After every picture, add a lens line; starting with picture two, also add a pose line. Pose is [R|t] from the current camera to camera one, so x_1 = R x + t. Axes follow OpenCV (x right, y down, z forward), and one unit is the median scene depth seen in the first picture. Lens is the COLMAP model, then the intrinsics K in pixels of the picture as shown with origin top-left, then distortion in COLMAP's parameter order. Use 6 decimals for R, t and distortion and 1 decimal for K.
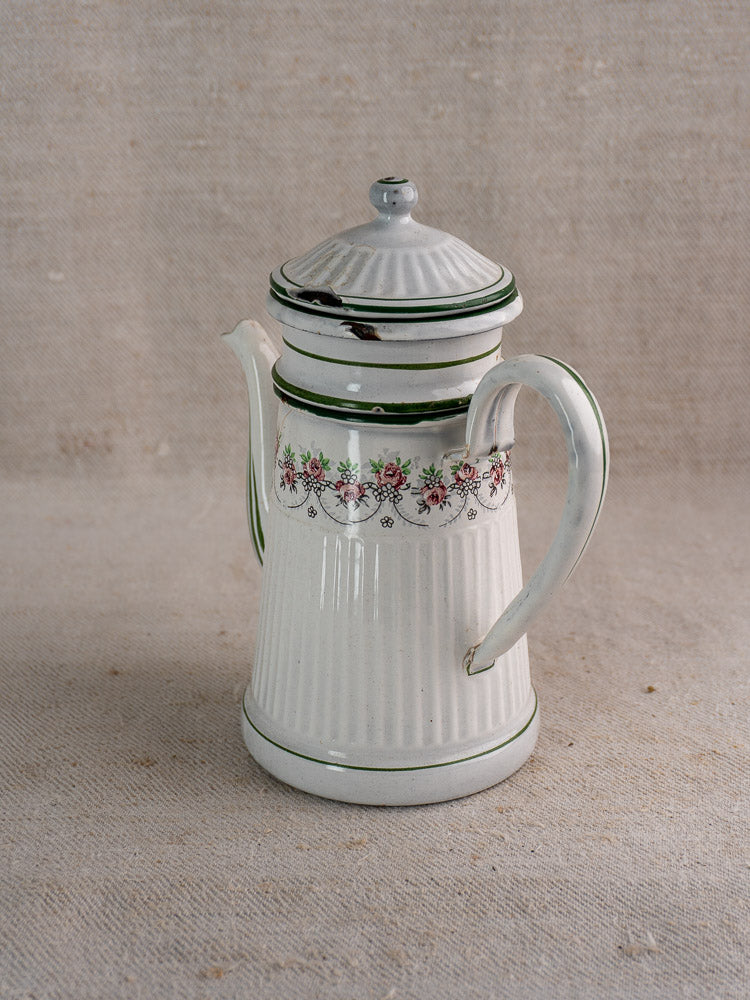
lens RADIAL K [[1693.9, 0, 382.6], [0, 1693.9, 469.5], [0, 0, 1]] dist [0.022818, 0.173069]
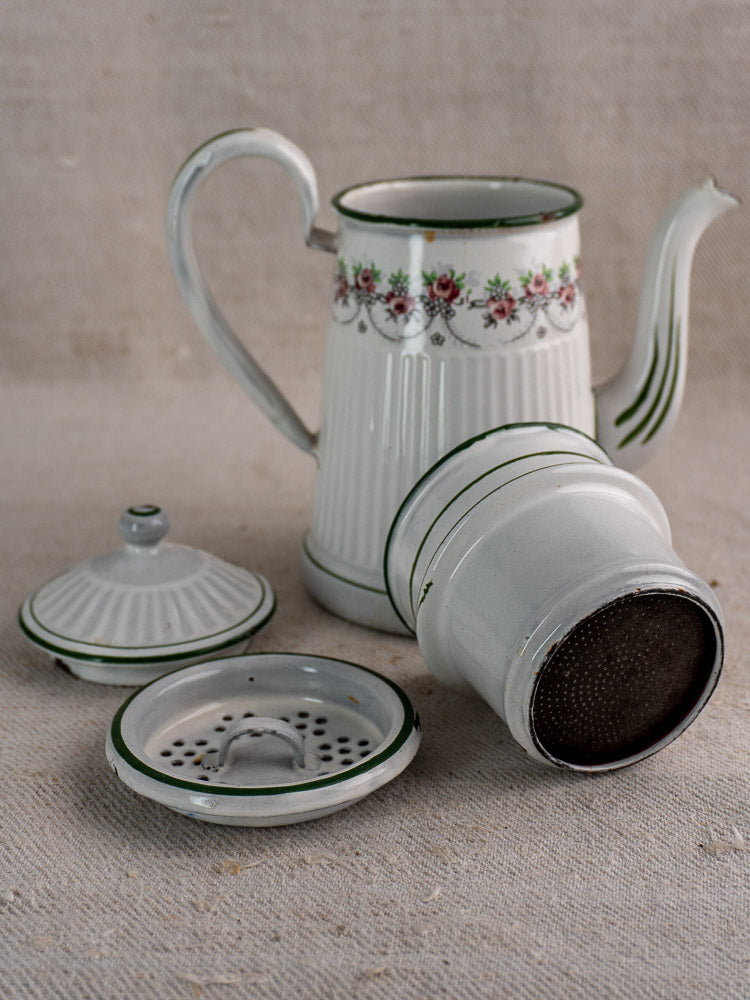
lens RADIAL K [[1565.4, 0, 375.0], [0, 1565.4, 500.0], [0, 0, 1]] dist [0.010129, 0.170593]
pose [[0.999886, 0.005455, -0.014062, -0.009790], [-0.005265, 0.999895, 0.013513, 0.062571], [0.014134, -0.013438, 0.999810, 0.134256]]
